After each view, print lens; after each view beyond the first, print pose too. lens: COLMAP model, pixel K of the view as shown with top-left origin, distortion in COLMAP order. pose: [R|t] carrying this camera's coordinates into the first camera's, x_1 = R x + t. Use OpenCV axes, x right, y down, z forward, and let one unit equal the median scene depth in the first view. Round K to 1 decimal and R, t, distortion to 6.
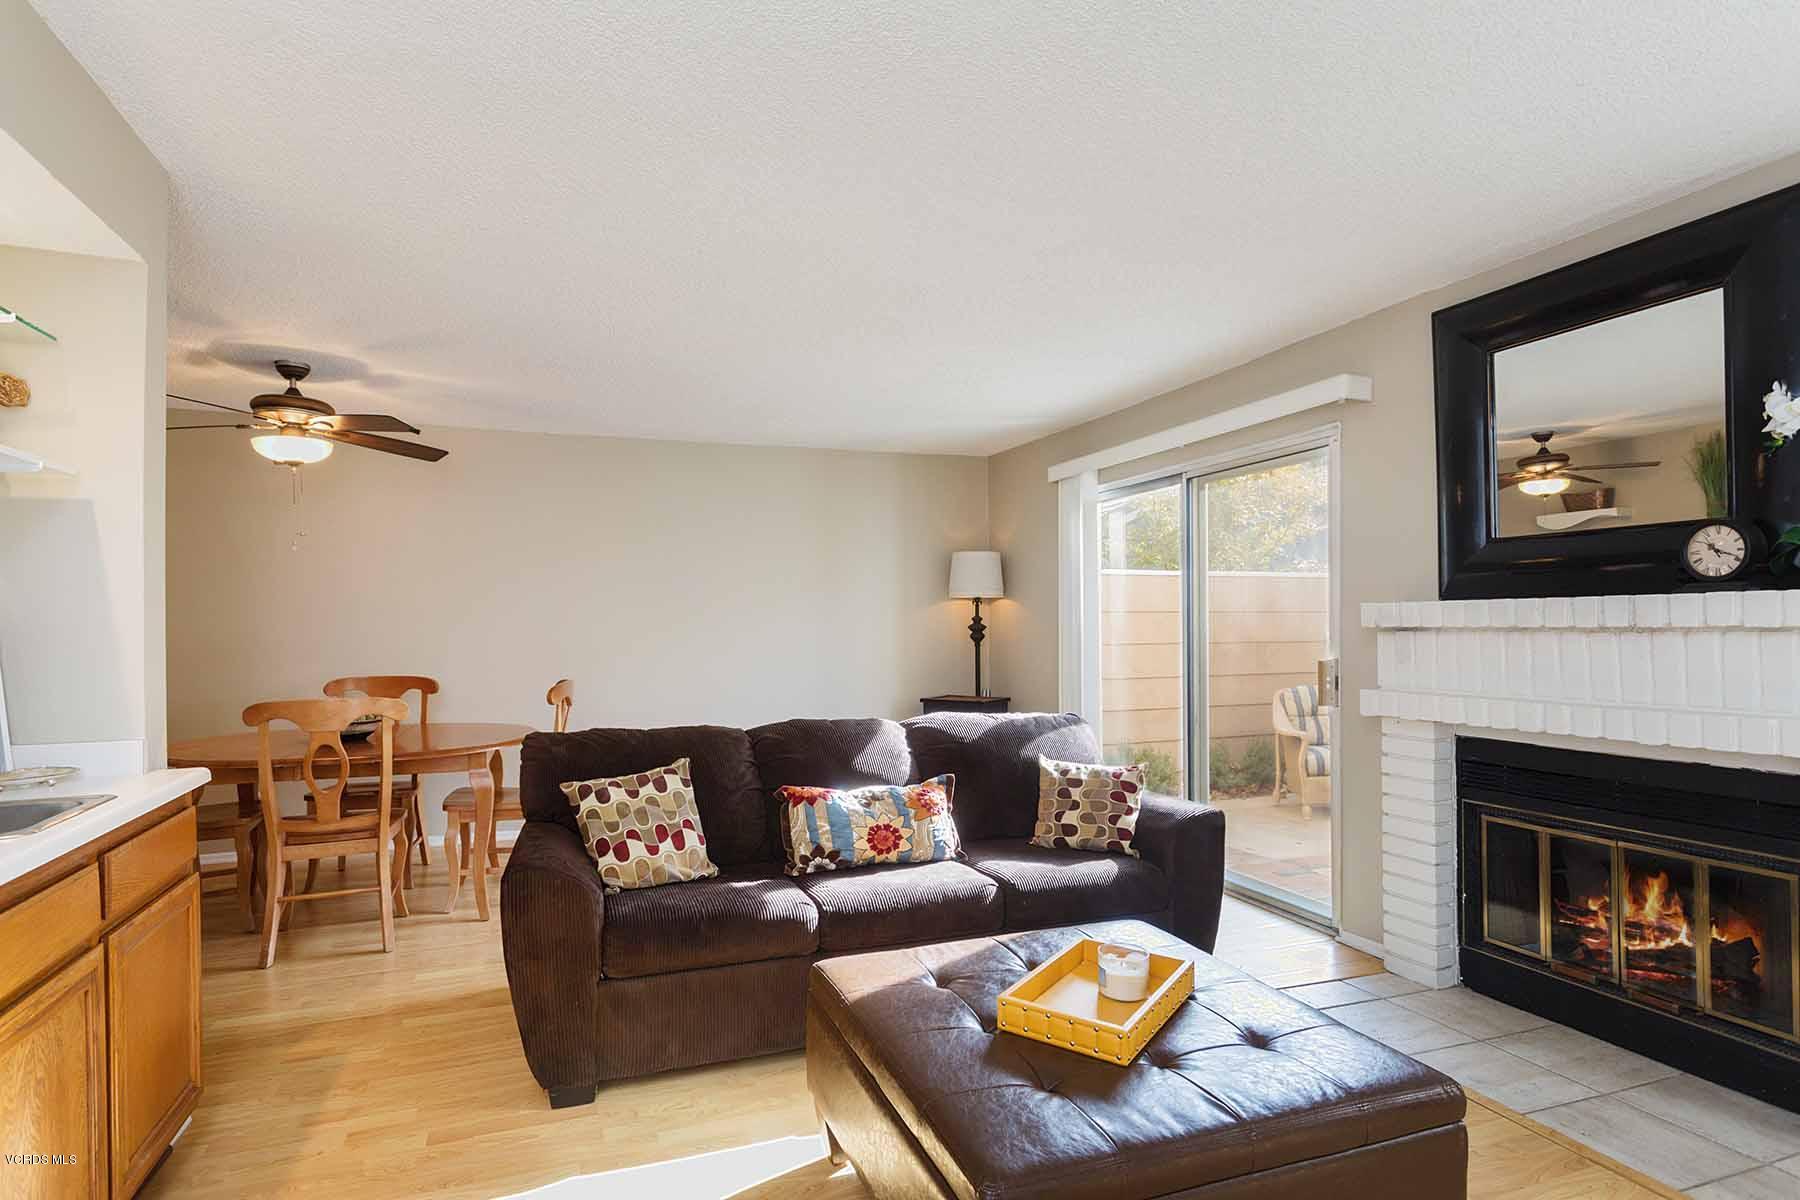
lens RADIAL K [[907.6, 0, 900.0], [0, 907.6, 600.0], [0, 0, 1]] dist [-0.001539, -0.000332]
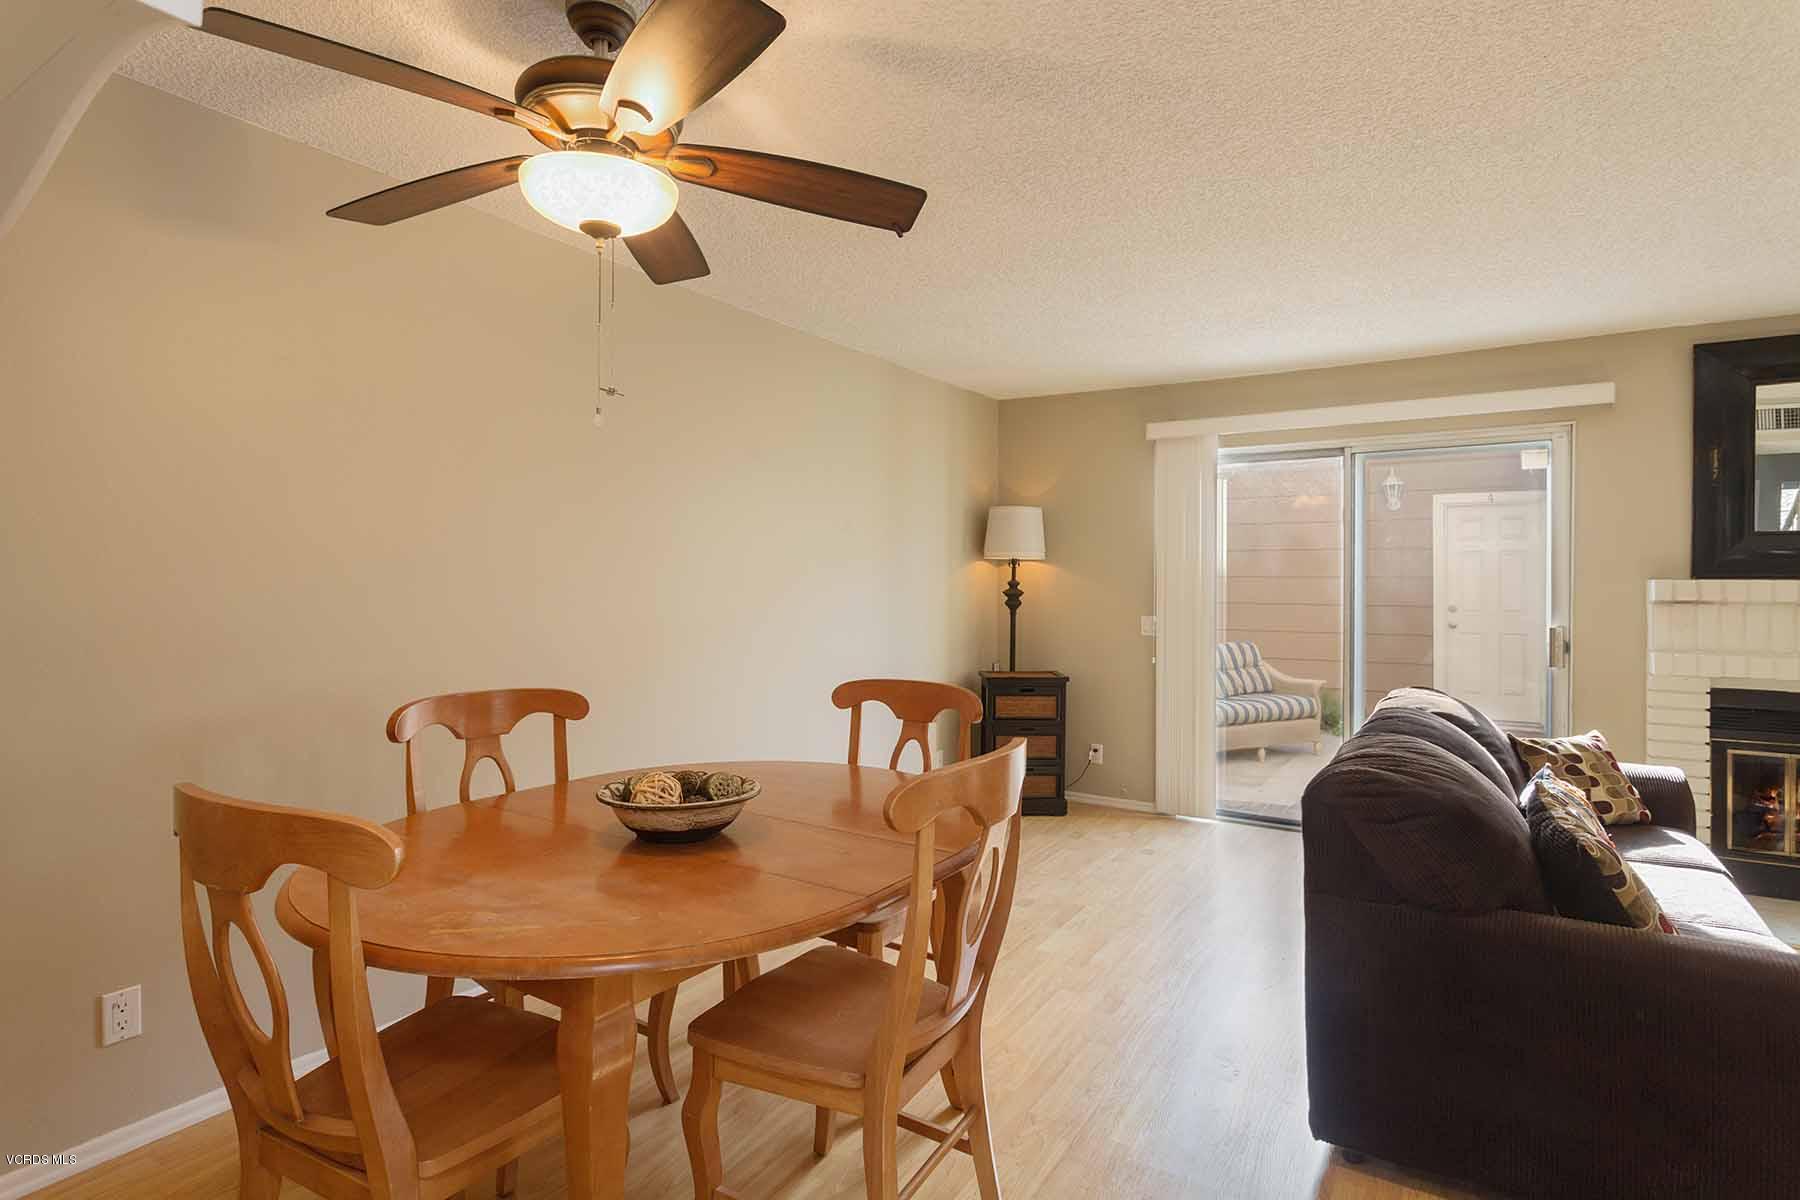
lens RADIAL K [[899.5, 0, 906.5], [0, 899.5, 575.8], [0, 0, 1]] dist [0.000105, 0.000430]
pose [[0.792124, 0.015072, 0.610174, -0.990047], [-0.027946, 0.999542, 0.011590, 0.011515], [-0.609720, -0.026233, 0.792183, 0.676998]]
